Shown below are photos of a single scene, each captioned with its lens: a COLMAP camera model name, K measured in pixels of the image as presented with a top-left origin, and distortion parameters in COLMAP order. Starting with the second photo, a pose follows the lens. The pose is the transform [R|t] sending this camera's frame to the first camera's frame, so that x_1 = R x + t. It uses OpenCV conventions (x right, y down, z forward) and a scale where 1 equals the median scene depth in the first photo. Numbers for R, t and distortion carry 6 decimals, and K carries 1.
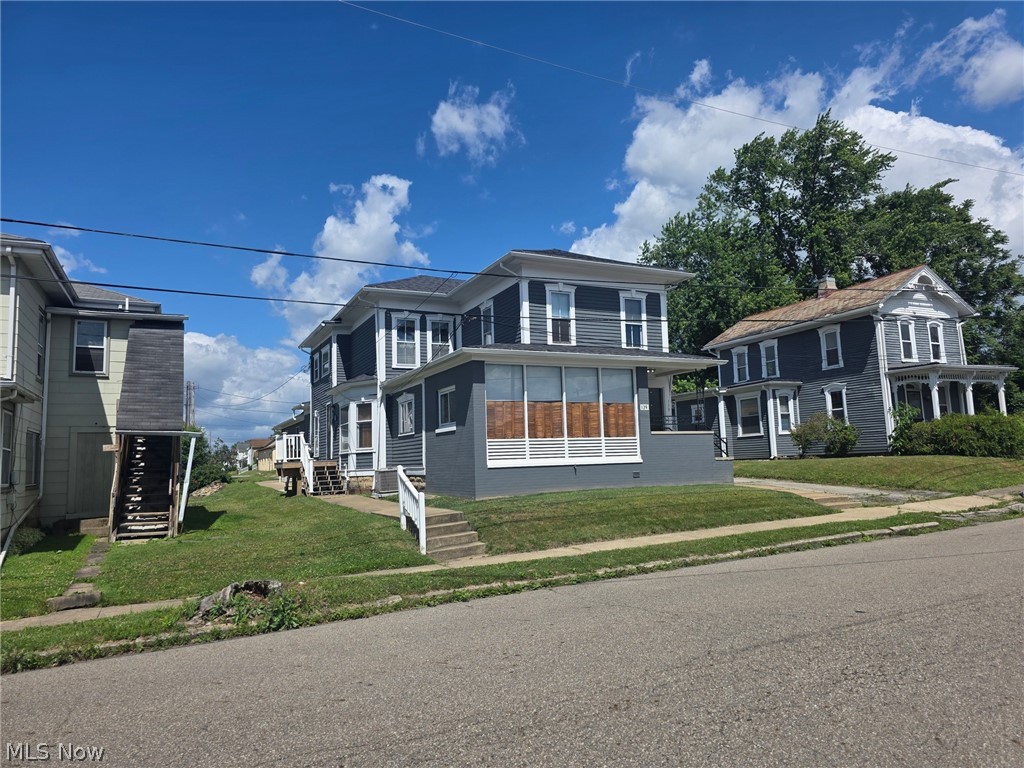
lens RADIAL K [[688.0, 0, 511.4], [0, 688.0, 389.9], [0, 0, 1]] dist [0.065229, -0.058427]
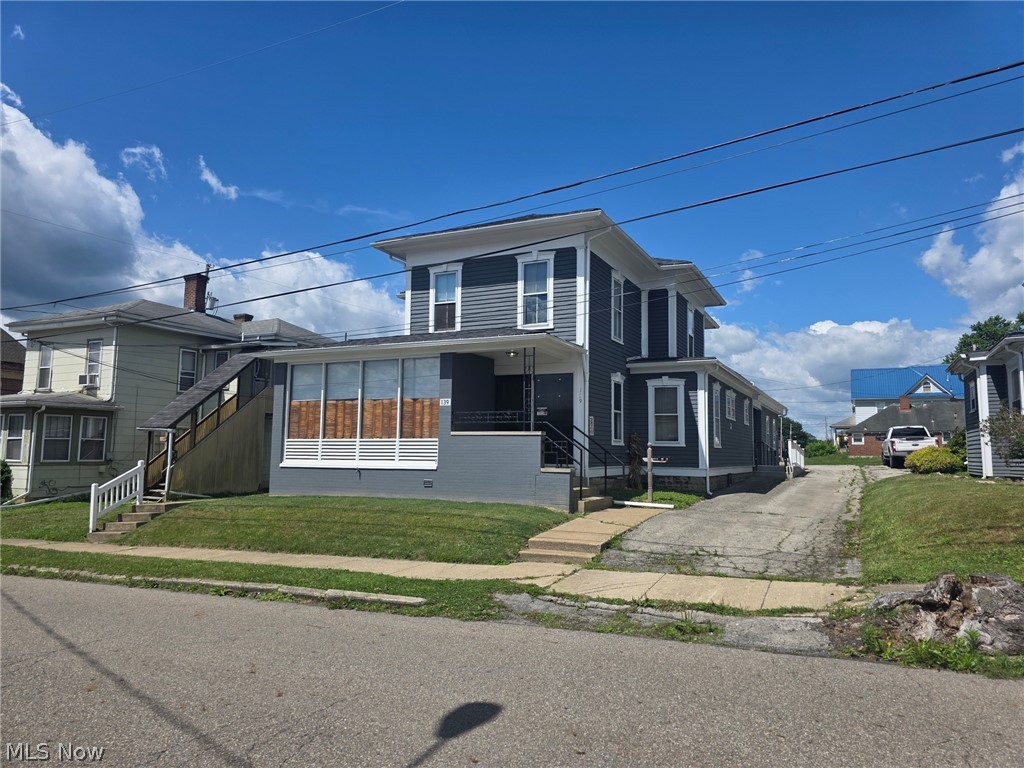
lens RADIAL K [[688.0, 0, 522.6], [0, 688.0, 376.0], [0, 0, 1]] dist [0.065229, -0.058427]
pose [[0.621023, -0.050094, -0.782190, 0.864624], [0.051850, 0.998395, -0.022775, 0.017016], [0.782076, -0.026413, 0.622624, 0.548507]]
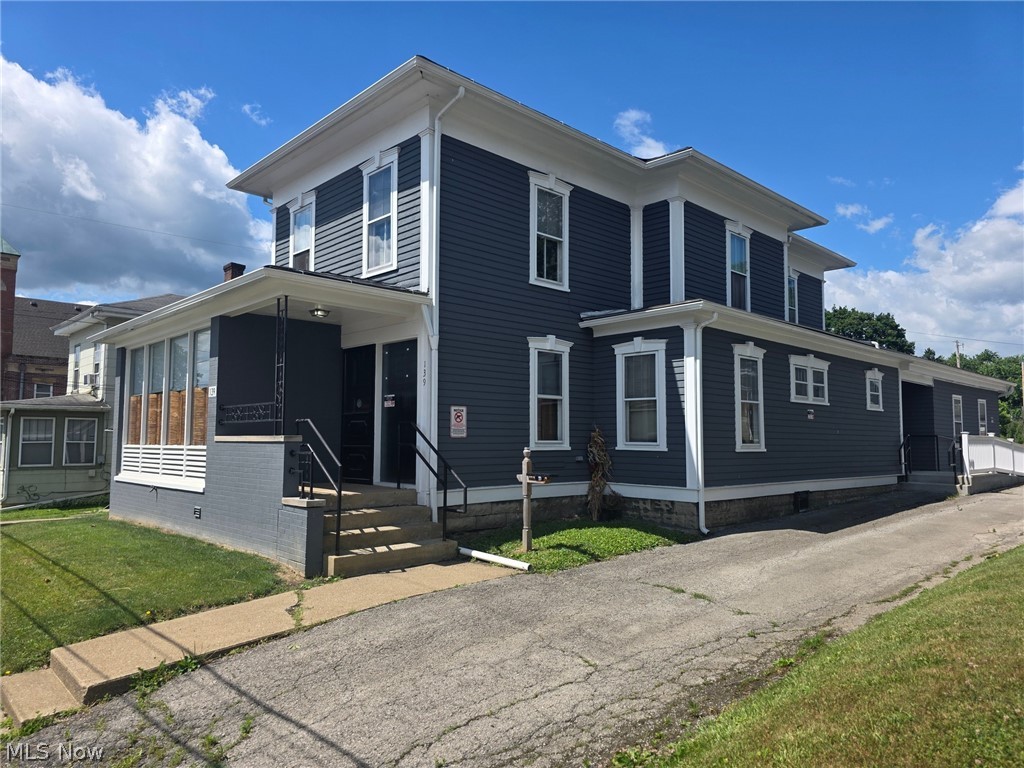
lens RADIAL K [[688.0, 0, 509.3], [0, 688.0, 386.3], [0, 0, 1]] dist [0.065229, -0.058427]
pose [[0.299703, -0.043676, -0.953032, 0.763766], [0.086687, 0.996066, -0.018387, 0.049932], [0.950086, -0.077105, 0.302310, 1.026599]]
